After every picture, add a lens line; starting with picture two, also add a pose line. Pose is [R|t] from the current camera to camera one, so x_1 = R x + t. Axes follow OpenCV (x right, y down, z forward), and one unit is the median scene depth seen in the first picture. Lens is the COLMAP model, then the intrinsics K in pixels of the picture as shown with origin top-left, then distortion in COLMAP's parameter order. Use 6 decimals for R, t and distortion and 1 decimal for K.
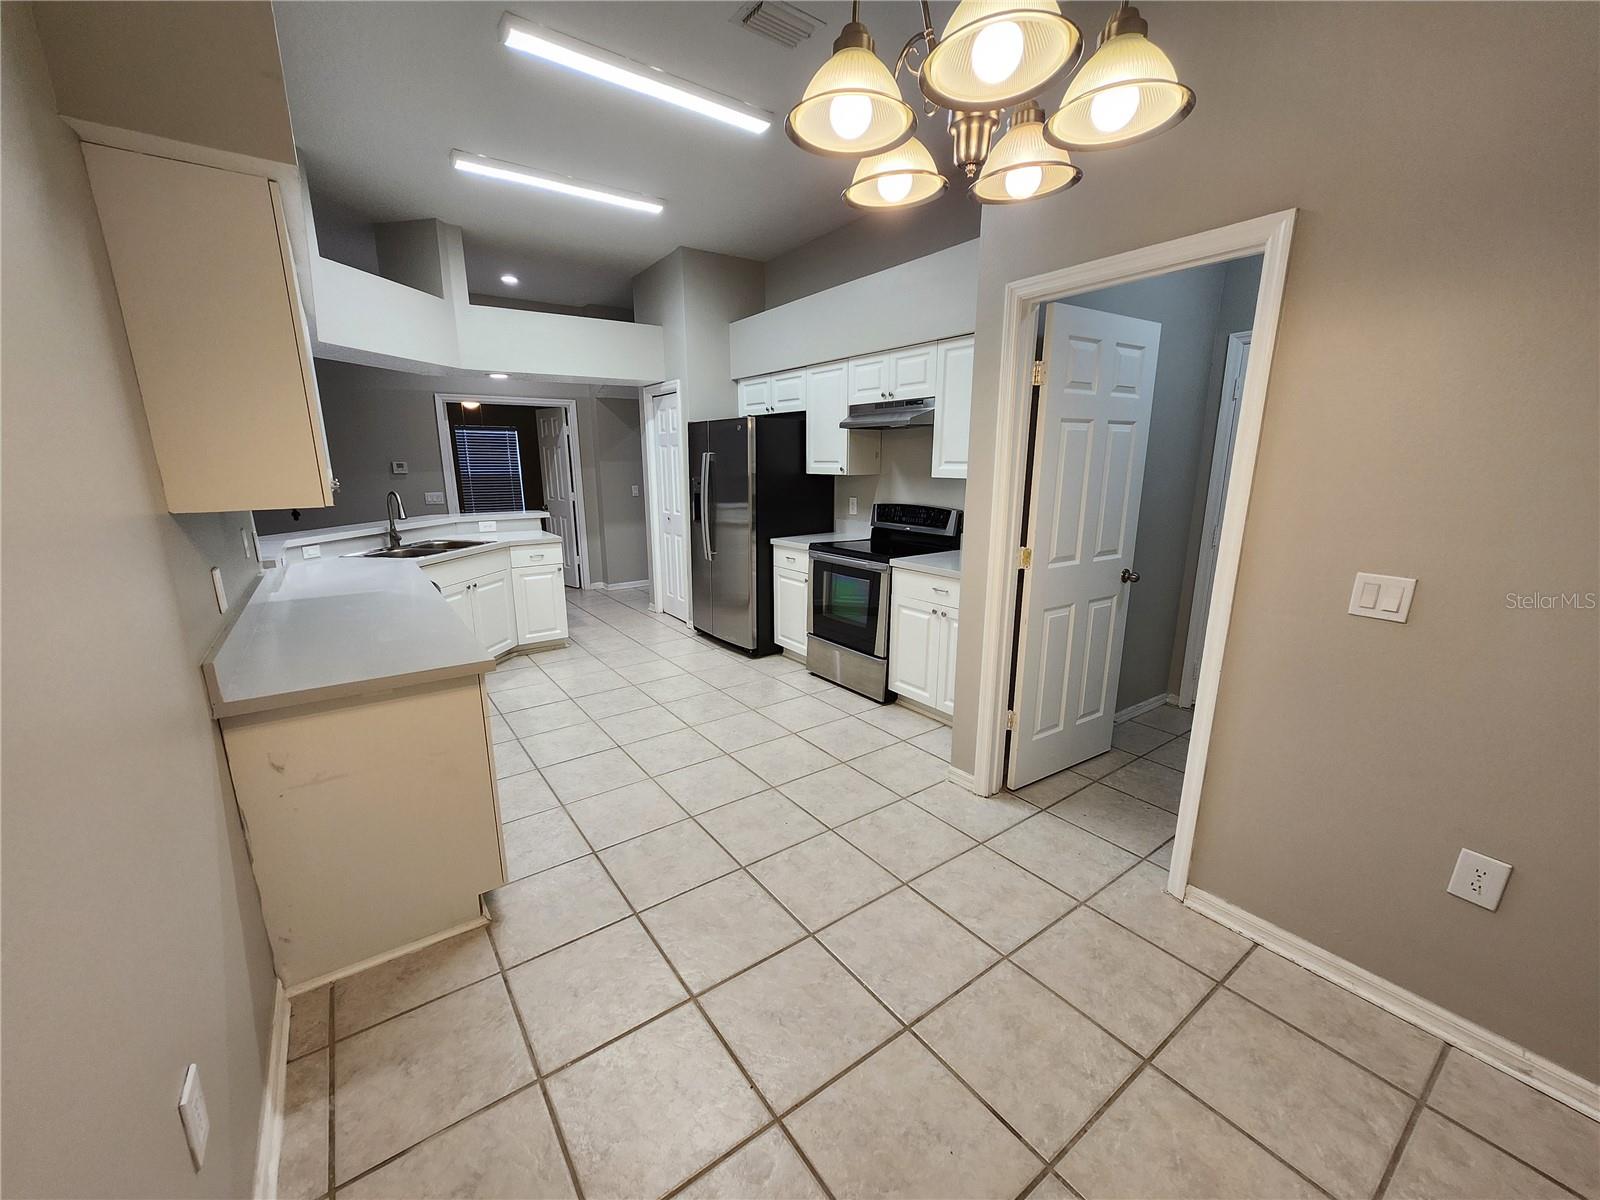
lens RADIAL K [[630.2, 0, 788.1], [0, 630.2, 607.4], [0, 0, 1]] dist [-0.003426, 0.002629]
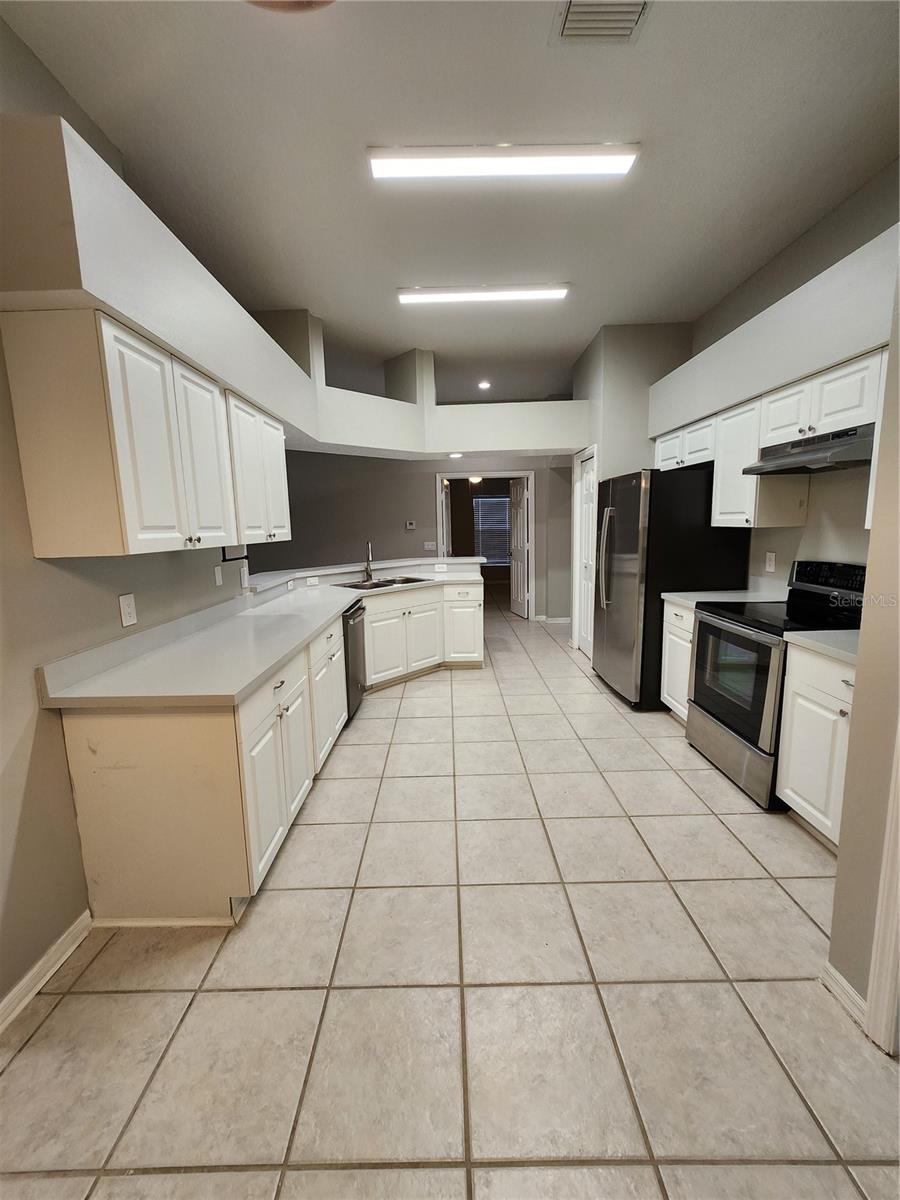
lens RADIAL K [[472.7, 0, 448.0], [0, 472.7, 592.6], [0, 0, 1]] dist [-0.003426, 0.002629]
pose [[0.812977, 0.070471, -0.578016, 0.126913], [-0.112947, 0.992881, -0.037809, -0.044742], [0.571237, 0.096023, 0.815149, 0.219253]]
